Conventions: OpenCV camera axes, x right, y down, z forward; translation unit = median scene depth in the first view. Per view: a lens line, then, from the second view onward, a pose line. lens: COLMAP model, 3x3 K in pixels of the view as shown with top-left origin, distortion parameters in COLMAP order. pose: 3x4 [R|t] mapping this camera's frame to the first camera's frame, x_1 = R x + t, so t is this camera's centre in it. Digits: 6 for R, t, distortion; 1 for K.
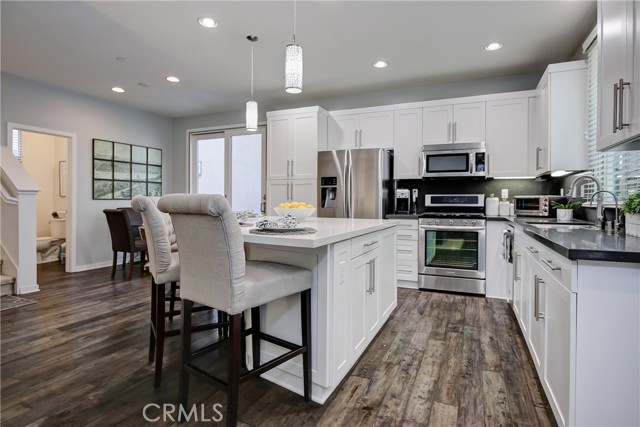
lens RADIAL K [[344.4, 0, 320.4], [0, 344.4, 209.1], [0, 0, 1]] dist [-0.000054, -0.000002]
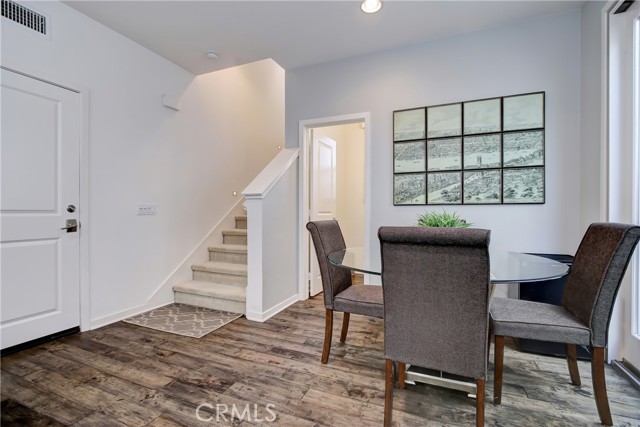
lens RADIAL K [[299.6, 0, 320.8], [0, 299.6, 210.0], [0, 0, 1]] dist [-0.001828, -0.000129]
pose [[0.035205, 0.011367, -0.999315, -0.096539], [-0.013605, 0.999848, 0.010894, -0.022637], [0.999288, 0.013212, 0.035354, 0.798347]]
